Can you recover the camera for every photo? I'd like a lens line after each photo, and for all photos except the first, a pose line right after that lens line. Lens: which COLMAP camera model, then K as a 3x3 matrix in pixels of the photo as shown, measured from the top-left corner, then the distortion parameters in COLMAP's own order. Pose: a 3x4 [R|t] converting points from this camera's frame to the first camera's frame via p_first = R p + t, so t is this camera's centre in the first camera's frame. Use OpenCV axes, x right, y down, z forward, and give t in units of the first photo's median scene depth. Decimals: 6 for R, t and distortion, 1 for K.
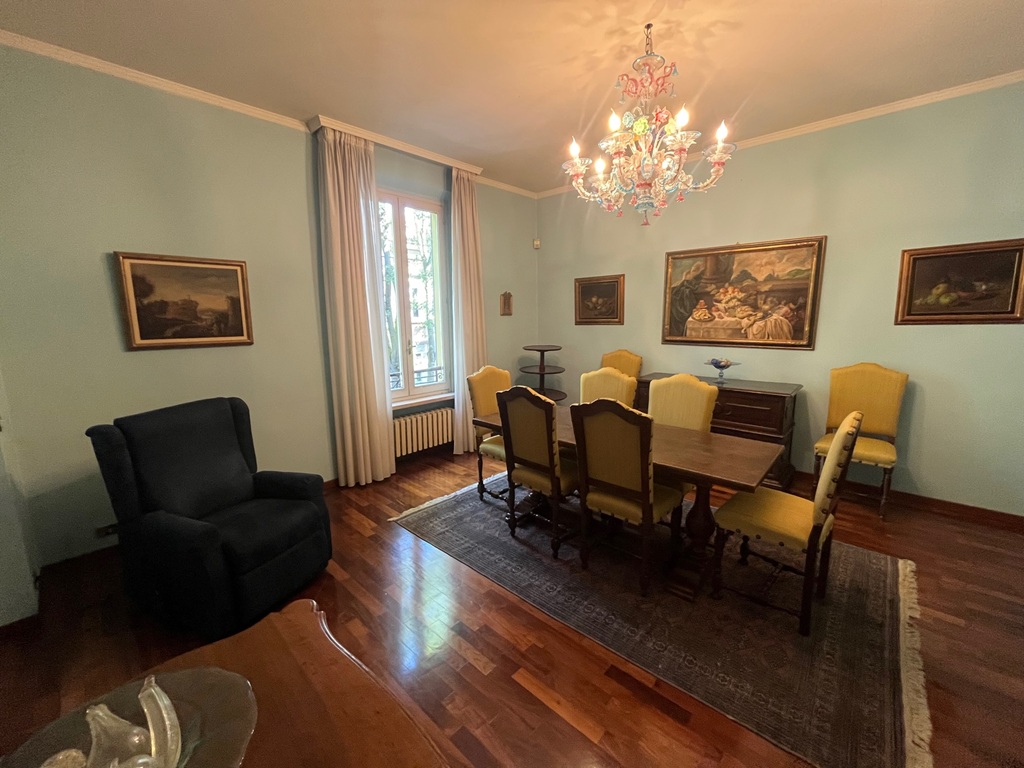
lens RADIAL K [[412.2, 0, 511.2], [0, 412.2, 382.7], [0, 0, 1]] dist [-0.003370, -0.000517]
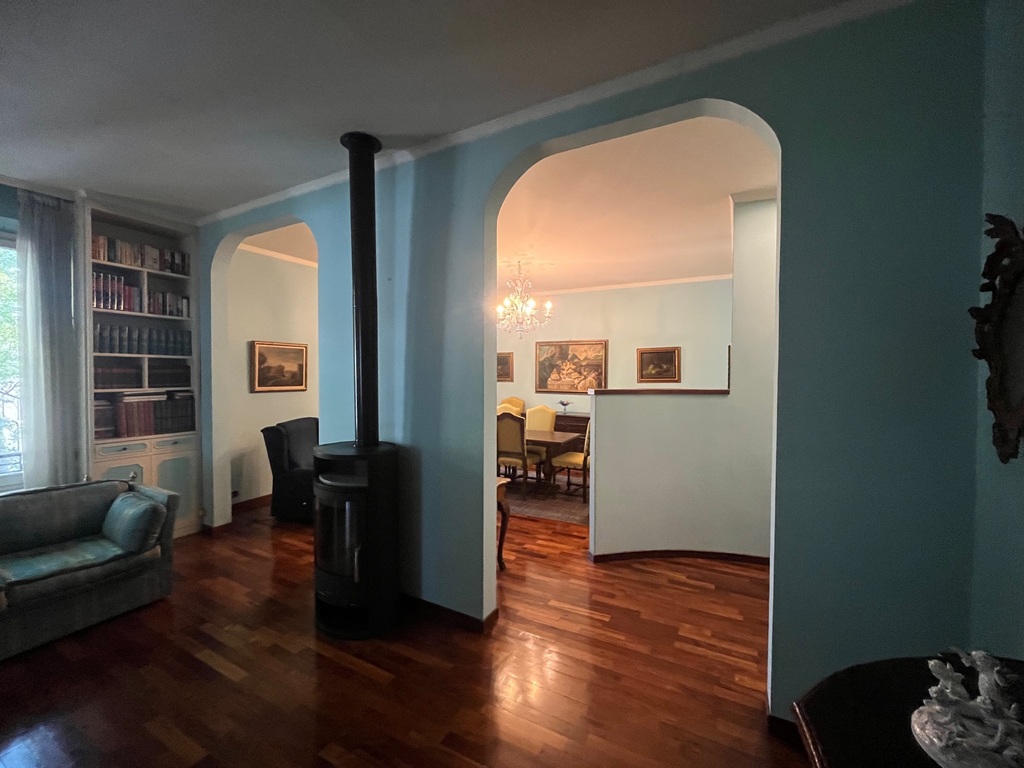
lens RADIAL K [[412.2, 0, 511.2], [0, 412.2, 382.7], [0, 0, 1]] dist [-0.003370, -0.000517]
pose [[0.968103, 0.009229, 0.250383, -0.189734], [0.025656, 0.990417, -0.135704, 0.109183], [-0.249236, 0.137799, 0.958589, -0.735848]]
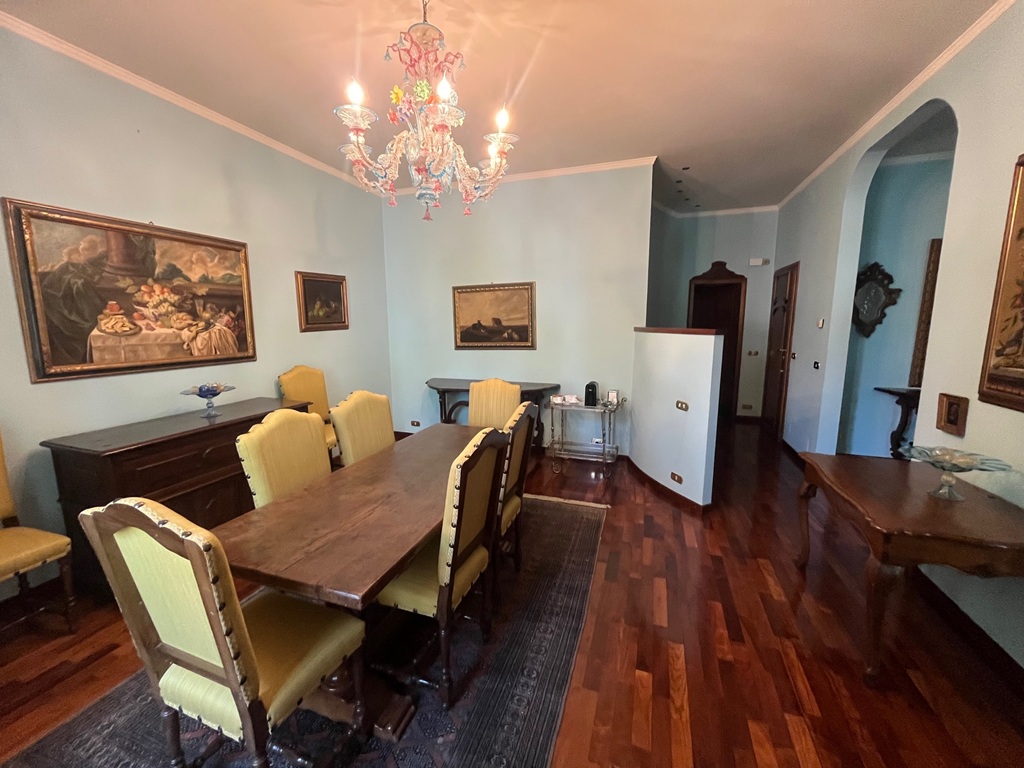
lens RADIAL K [[412.2, 0, 511.2], [0, 412.2, 382.7], [0, 0, 1]] dist [-0.003370, -0.000517]
pose [[-0.394186, -0.123267, 0.910726, -0.370989], [0.160116, 0.966597, 0.200132, -0.120047], [-0.904975, 0.224711, -0.361282, 0.773944]]
